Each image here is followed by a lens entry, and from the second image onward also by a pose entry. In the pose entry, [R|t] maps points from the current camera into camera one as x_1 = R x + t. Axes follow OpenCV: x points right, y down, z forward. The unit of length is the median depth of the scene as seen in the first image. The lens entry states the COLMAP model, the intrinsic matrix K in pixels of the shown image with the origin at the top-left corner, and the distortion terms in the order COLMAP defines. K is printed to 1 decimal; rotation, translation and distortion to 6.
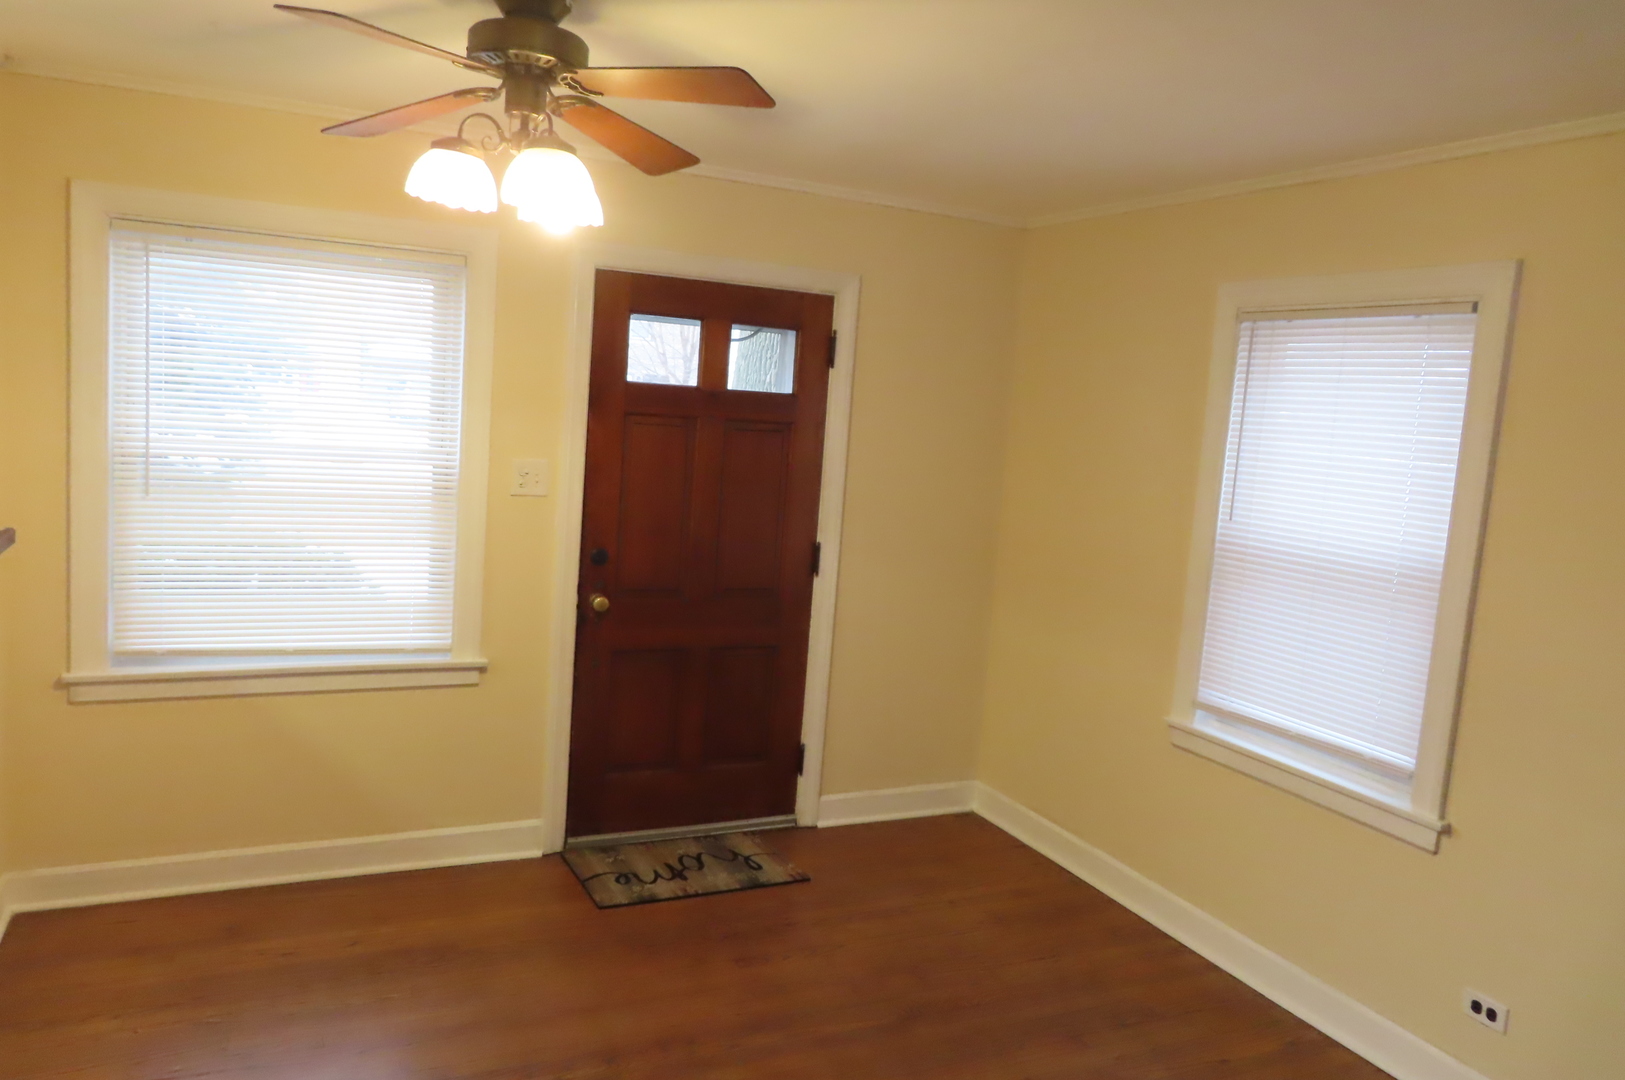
lens RADIAL K [[1166.5, 0, 812.5], [0, 1166.5, 540.0], [0, 0, 1]] dist [-0.006556, -0.002215]
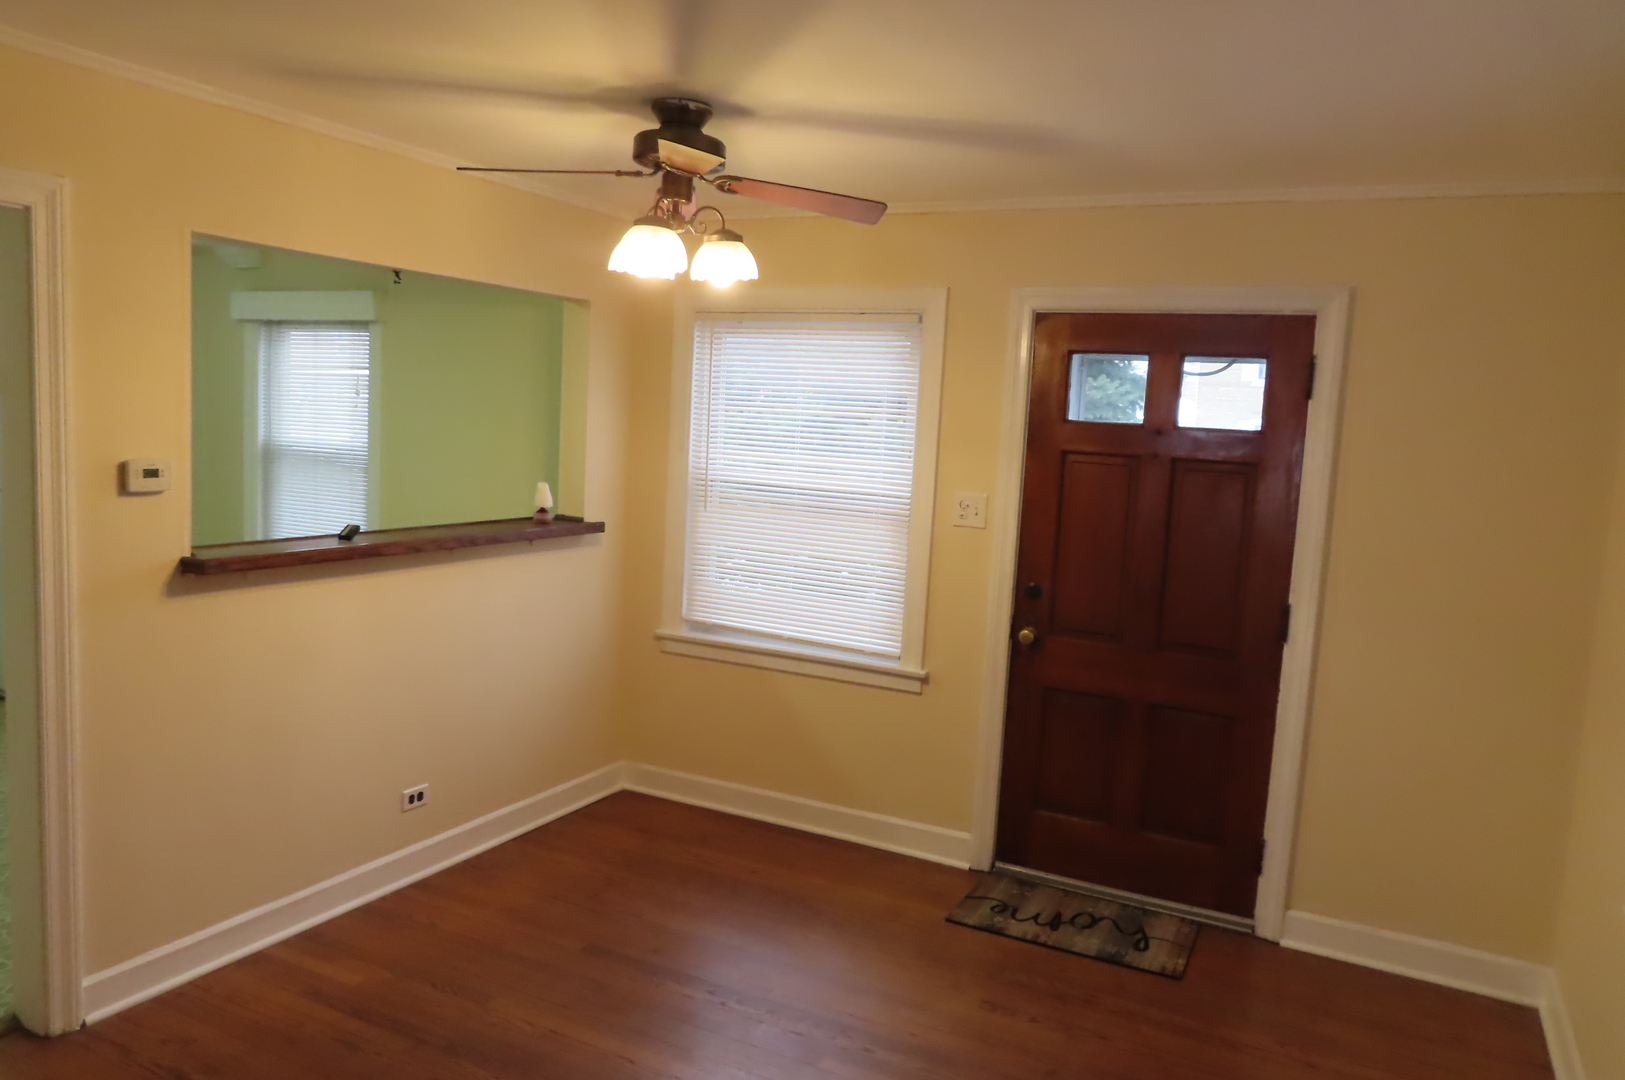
lens RADIAL K [[1177.3, 0, 812.5], [0, 1177.3, 540.0], [0, 0, 1]] dist [0.004557, 0.003255]
pose [[0.600633, 0.048344, -0.798062, 0.514976], [-0.106744, 0.994083, -0.020119, 0.011056], [0.792367, 0.097272, 0.602240, 0.215615]]
